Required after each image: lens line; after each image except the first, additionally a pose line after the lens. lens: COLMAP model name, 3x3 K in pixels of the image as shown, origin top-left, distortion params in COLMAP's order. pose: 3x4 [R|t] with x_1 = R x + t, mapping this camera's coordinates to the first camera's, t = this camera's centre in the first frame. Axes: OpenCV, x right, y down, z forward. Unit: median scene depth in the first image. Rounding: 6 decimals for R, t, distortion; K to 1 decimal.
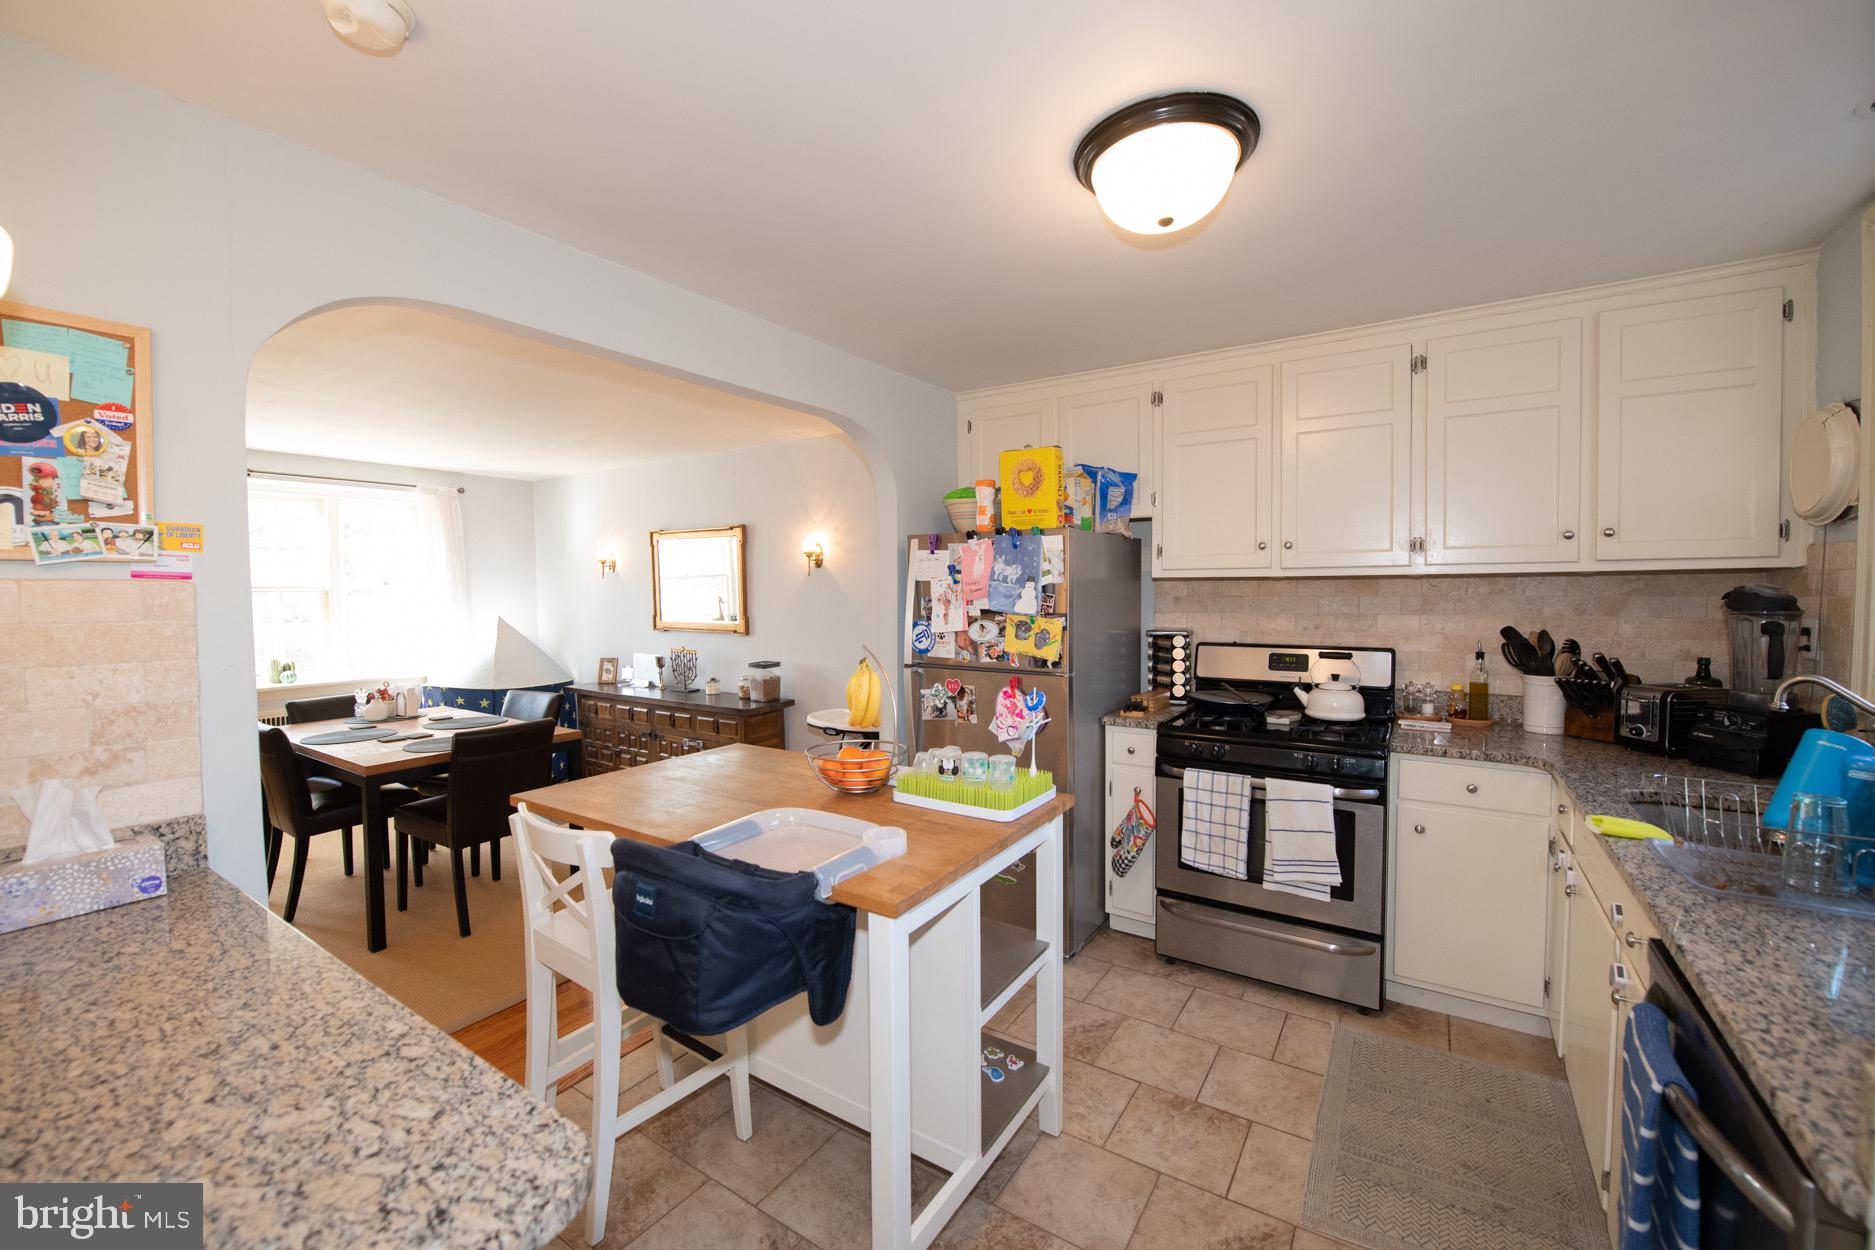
lens RADIAL K [[748.7, 0, 951.5], [0, 748.7, 610.6], [0, 0, 1]] dist [-0.013211, -0.004059]
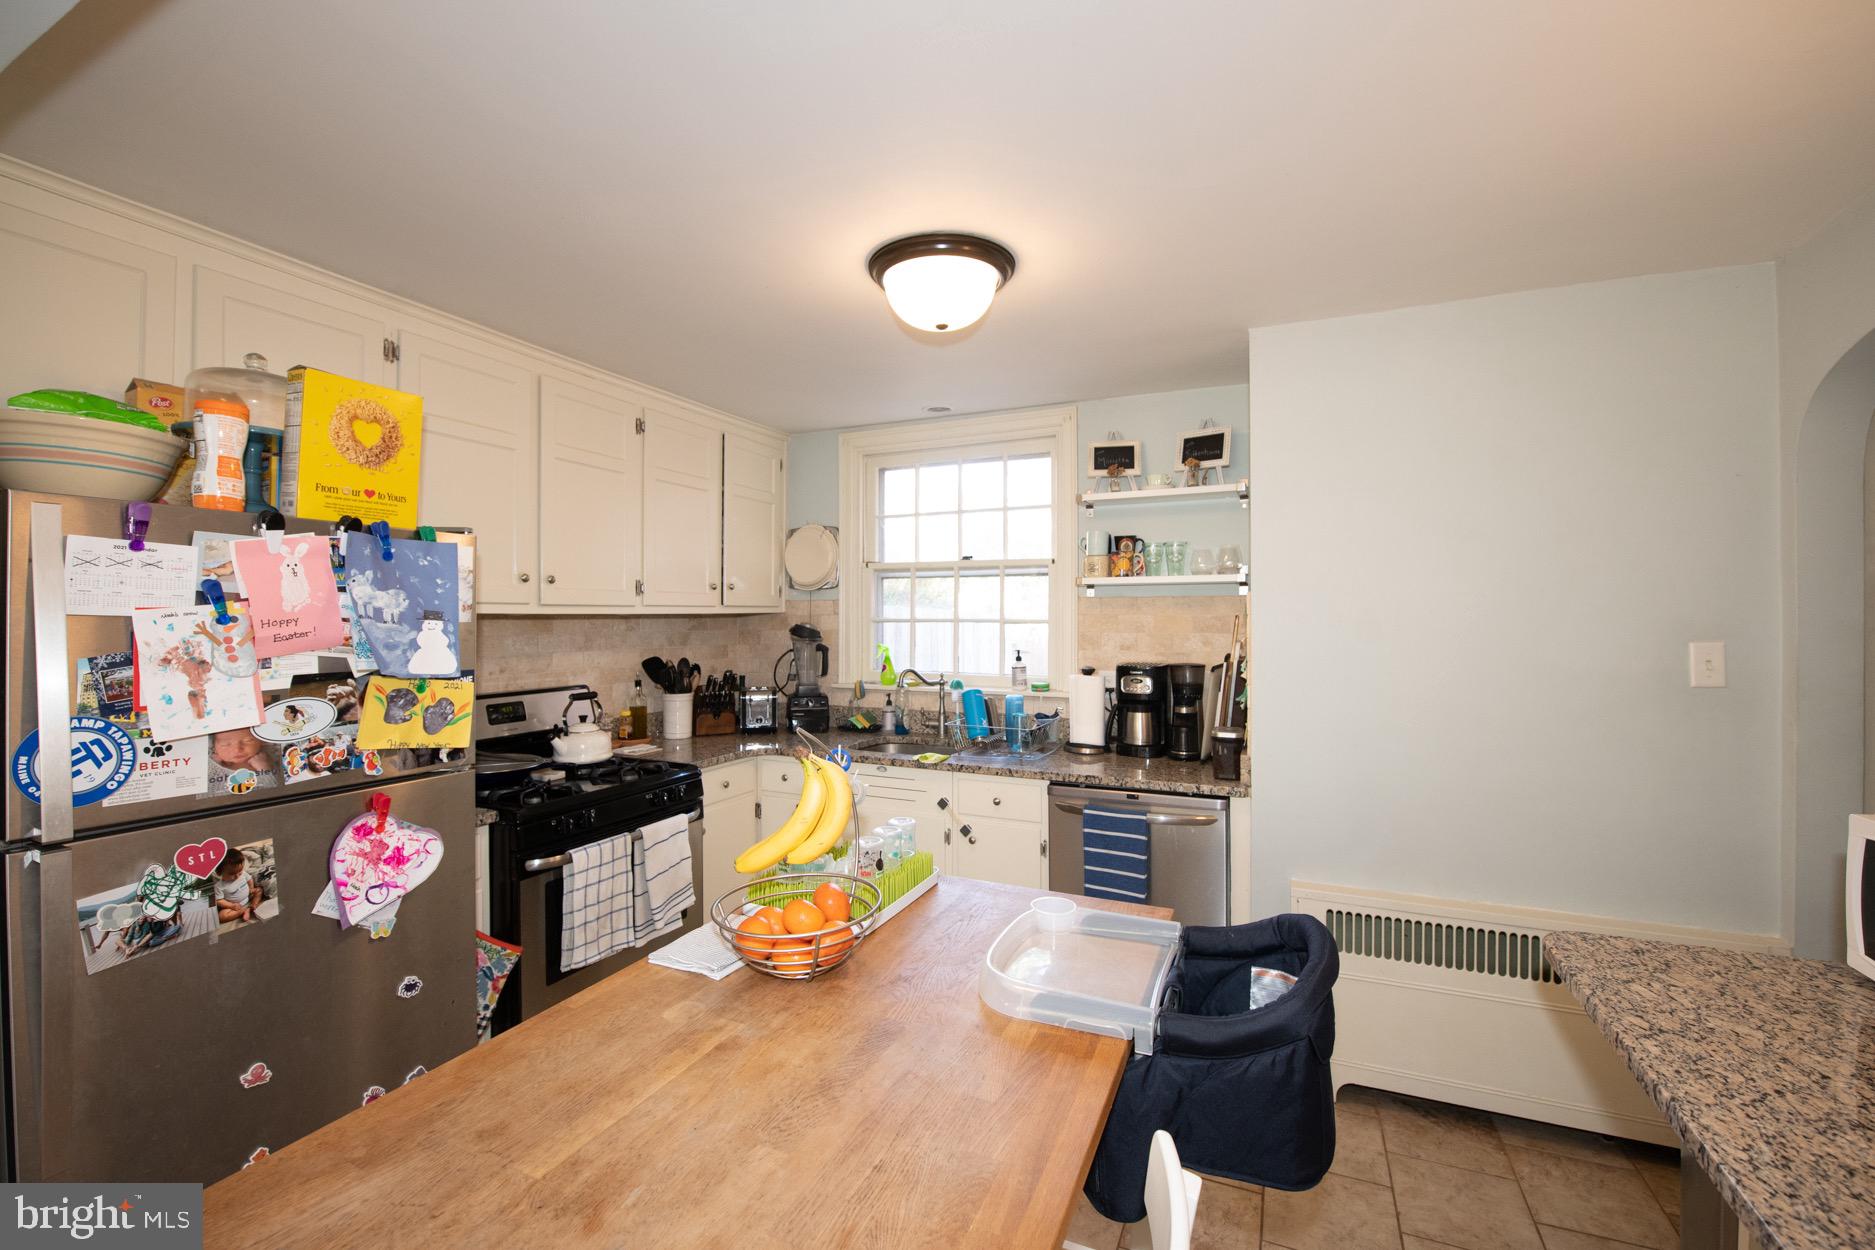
lens RADIAL K [[748.7, 0, 951.5], [0, 748.7, 610.6], [0, 0, 1]] dist [-0.013211, -0.004059]
pose [[-0.142440, 0.013733, 0.989708, -0.499594], [0.029993, 0.999504, -0.009552, -0.026517], [-0.989349, 0.028324, -0.142781, 0.640629]]
